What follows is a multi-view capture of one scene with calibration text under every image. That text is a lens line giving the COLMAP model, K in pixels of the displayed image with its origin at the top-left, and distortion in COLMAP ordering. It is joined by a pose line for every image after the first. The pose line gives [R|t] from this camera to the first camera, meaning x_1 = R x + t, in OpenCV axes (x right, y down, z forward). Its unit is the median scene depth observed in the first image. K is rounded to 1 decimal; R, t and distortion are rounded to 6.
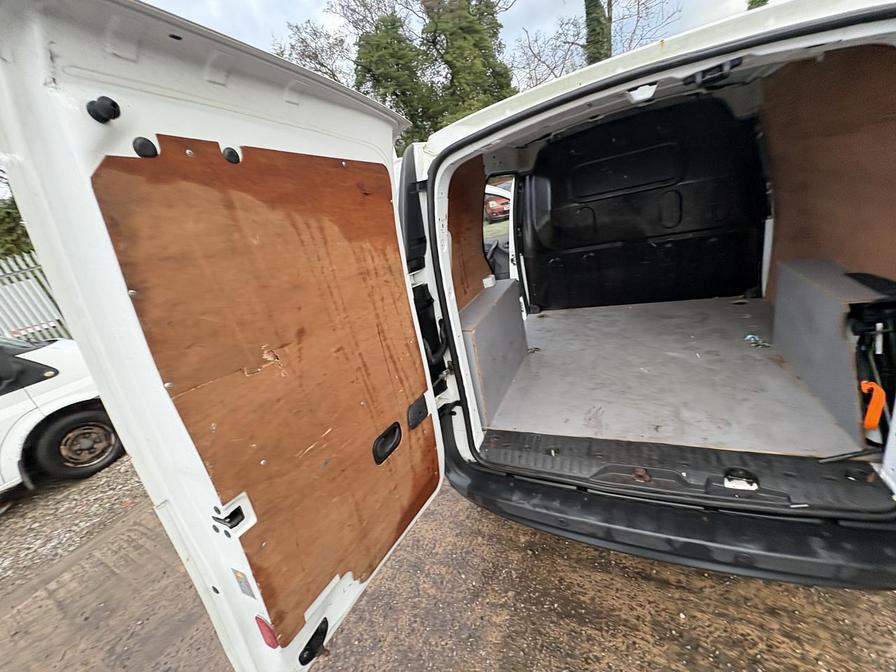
lens RADIAL K [[356.2, 0, 450.0], [0, 356.2, 336.3], [0, 0, 1]] dist [-0.000065, -0.000179]
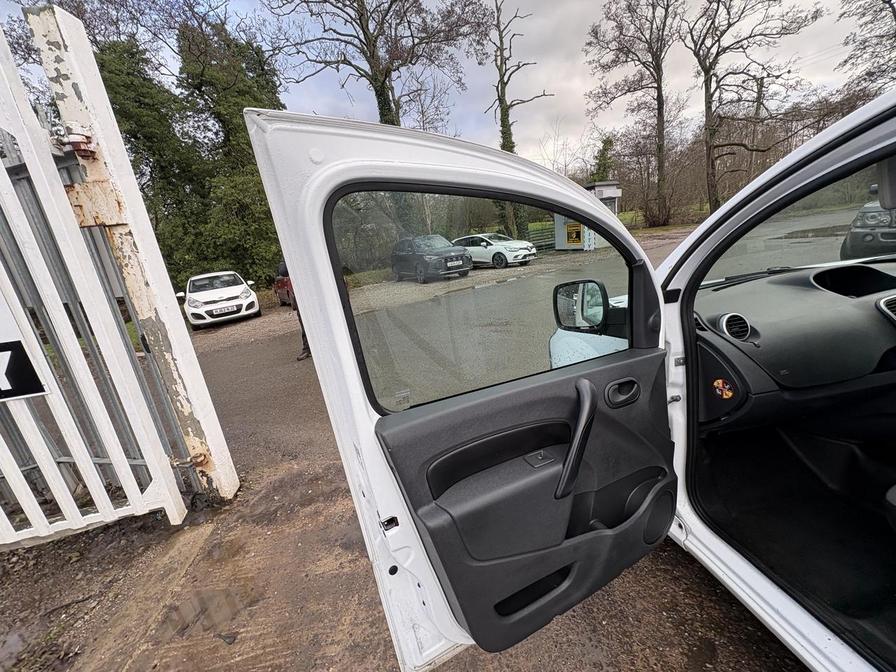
lens RADIAL K [[356.2, 0, 448.2], [0, 356.2, 337.2], [0, 0, 1]] dist [-0.000065, -0.000179]
pose [[0.838240, -0.026202, 0.544672, -0.266059], [0.150466, 0.971181, -0.184845, -0.647549], [-0.524132, 0.236900, 0.818025, 2.035469]]
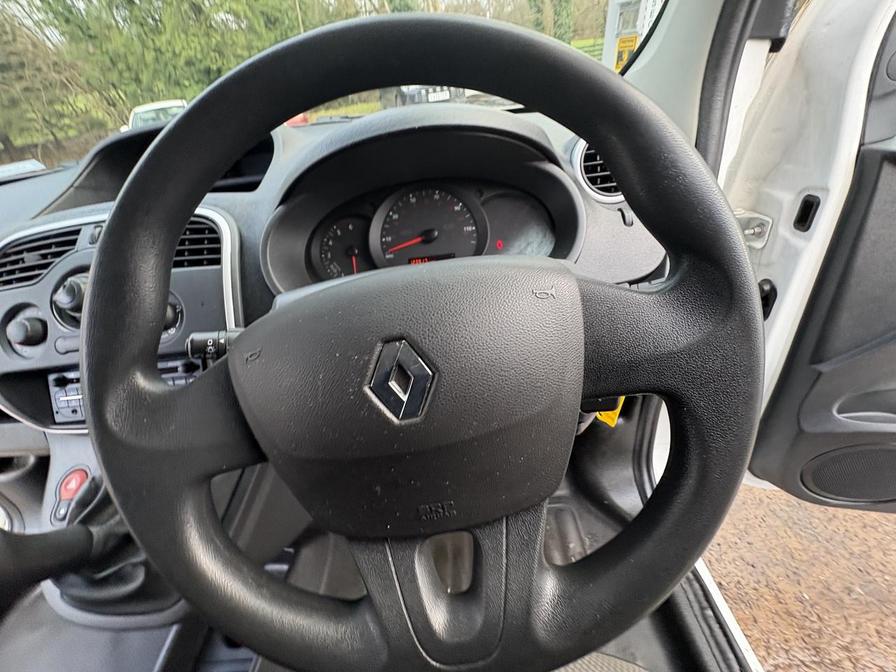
lens RADIAL K [[356.2, 0, 443.6], [0, 356.2, 338.5], [0, 0, 1]] dist [-0.000065, -0.000179]
pose [[0.906906, -0.145053, 0.395577, 1.098361], [0.074312, 0.979219, 0.188699, -0.683890], [-0.414729, -0.141736, 0.898839, 1.774454]]
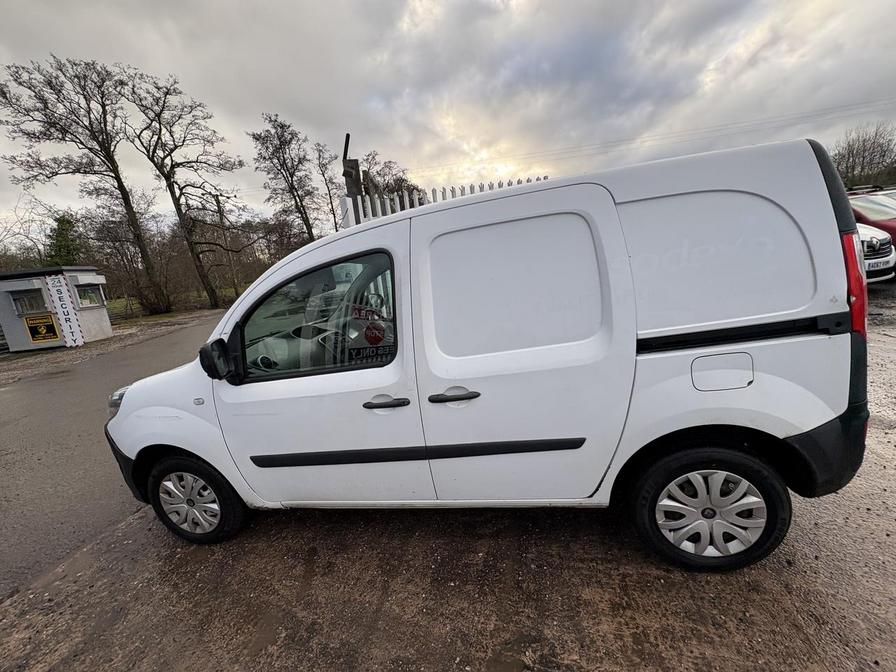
lens RADIAL K [[356.2, 0, 448.7], [0, 356.2, 336.1], [0, 0, 1]] dist [-0.000065, -0.000179]
pose [[-0.181604, 0.047468, 0.982225, -0.804230], [0.527083, 0.847935, 0.056474, -0.510188], [-0.830183, 0.527970, -0.179008, 1.942401]]
